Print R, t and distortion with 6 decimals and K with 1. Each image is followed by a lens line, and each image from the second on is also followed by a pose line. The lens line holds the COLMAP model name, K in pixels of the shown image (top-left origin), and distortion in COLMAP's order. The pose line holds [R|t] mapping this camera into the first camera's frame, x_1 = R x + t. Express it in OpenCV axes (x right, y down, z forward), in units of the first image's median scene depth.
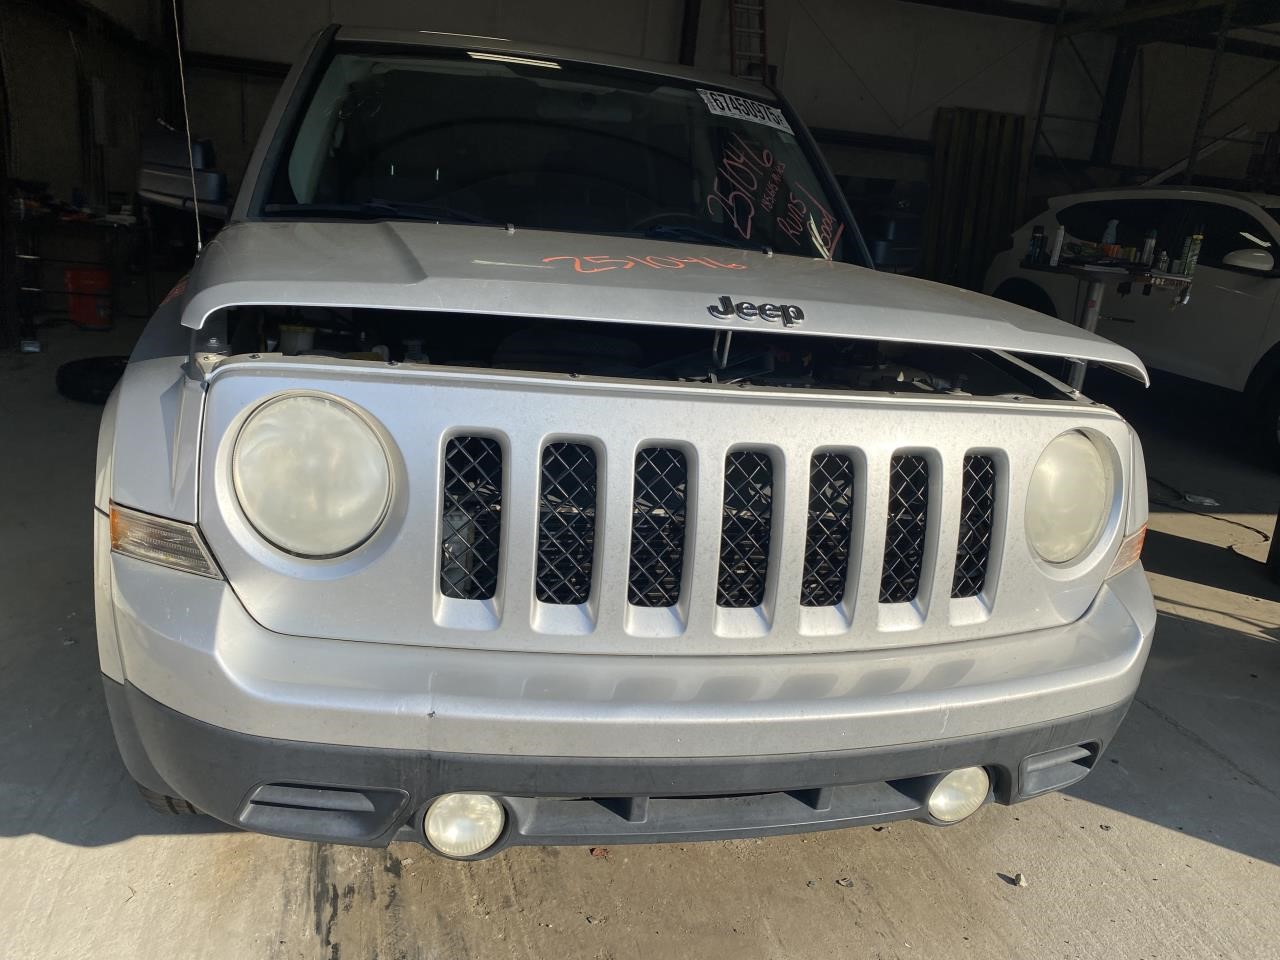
lens RADIAL K [[979.0, 0, 643.1], [0, 979.0, 485.6], [0, 0, 1]] dist [0.010179, -0.014522]
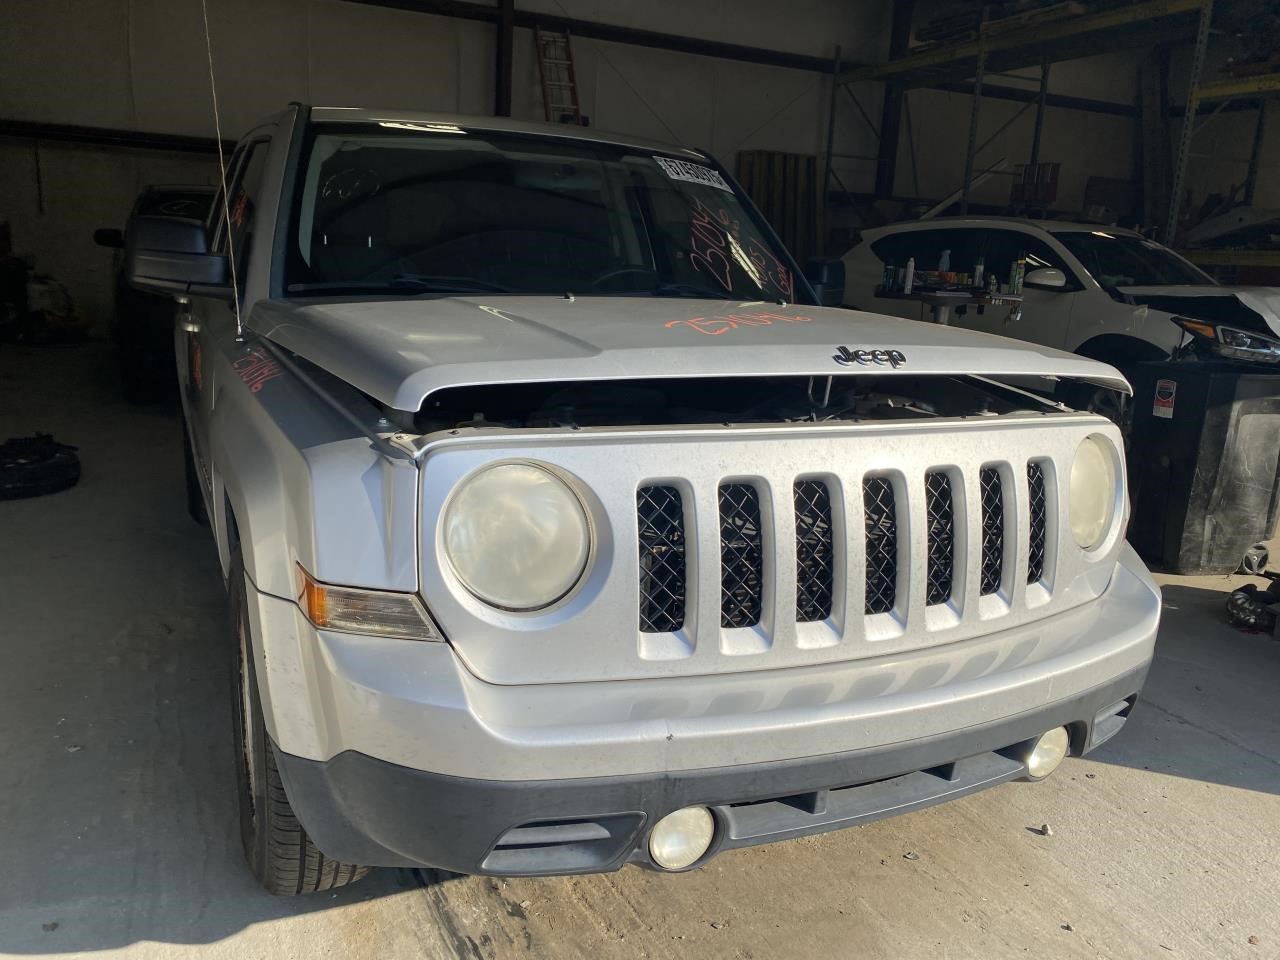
lens RADIAL K [[979.0, 0, 633.3], [0, 979.0, 477.8], [0, 0, 1]] dist [0.010179, -0.014522]
pose [[0.977894, -0.092485, 0.187538, -0.293393], [0.101188, 0.994166, -0.037352, -0.015021], [-0.182990, 0.055503, 0.981547, -0.066991]]
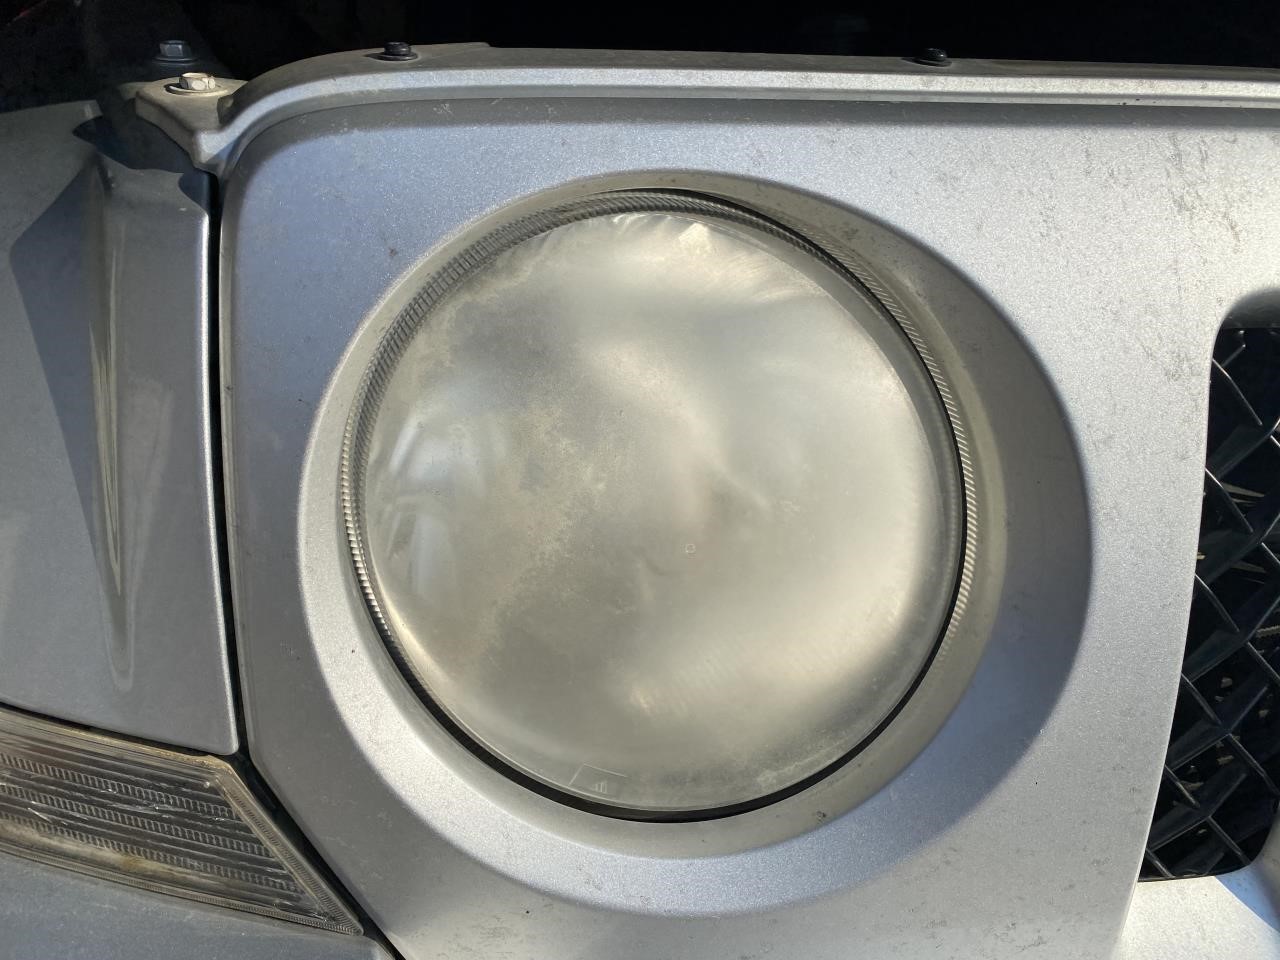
lens RADIAL K [[979.0, 0, 631.9], [0, 979.0, 481.9], [0, 0, 1]] dist [0.010179, -0.014522]
pose [[0.994478, -0.077074, 0.071229, -0.260383], [0.066072, 0.987128, 0.145648, -0.042771], [-0.081538, -0.140138, 0.986769, 0.533738]]
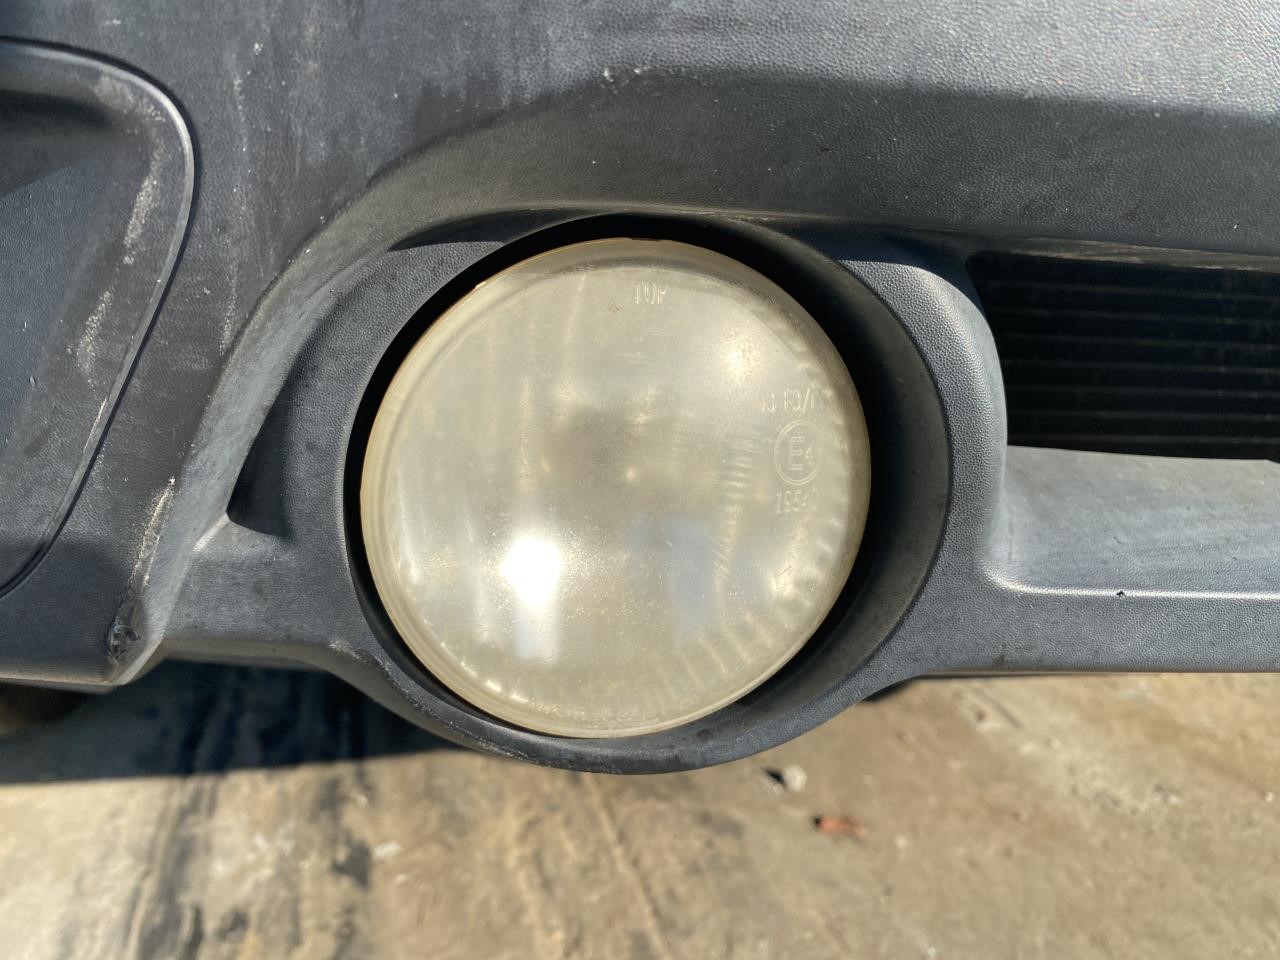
lens RADIAL K [[979.0, 0, 618.3], [0, 979.0, 492.8], [0, 0, 1]] dist [0.010179, -0.014522]
pose [[0.998886, -0.026762, -0.038876, -0.128301], [0.026607, 0.999636, -0.004500, 0.247493], [0.038982, 0.003461, 0.999234, 0.614652]]
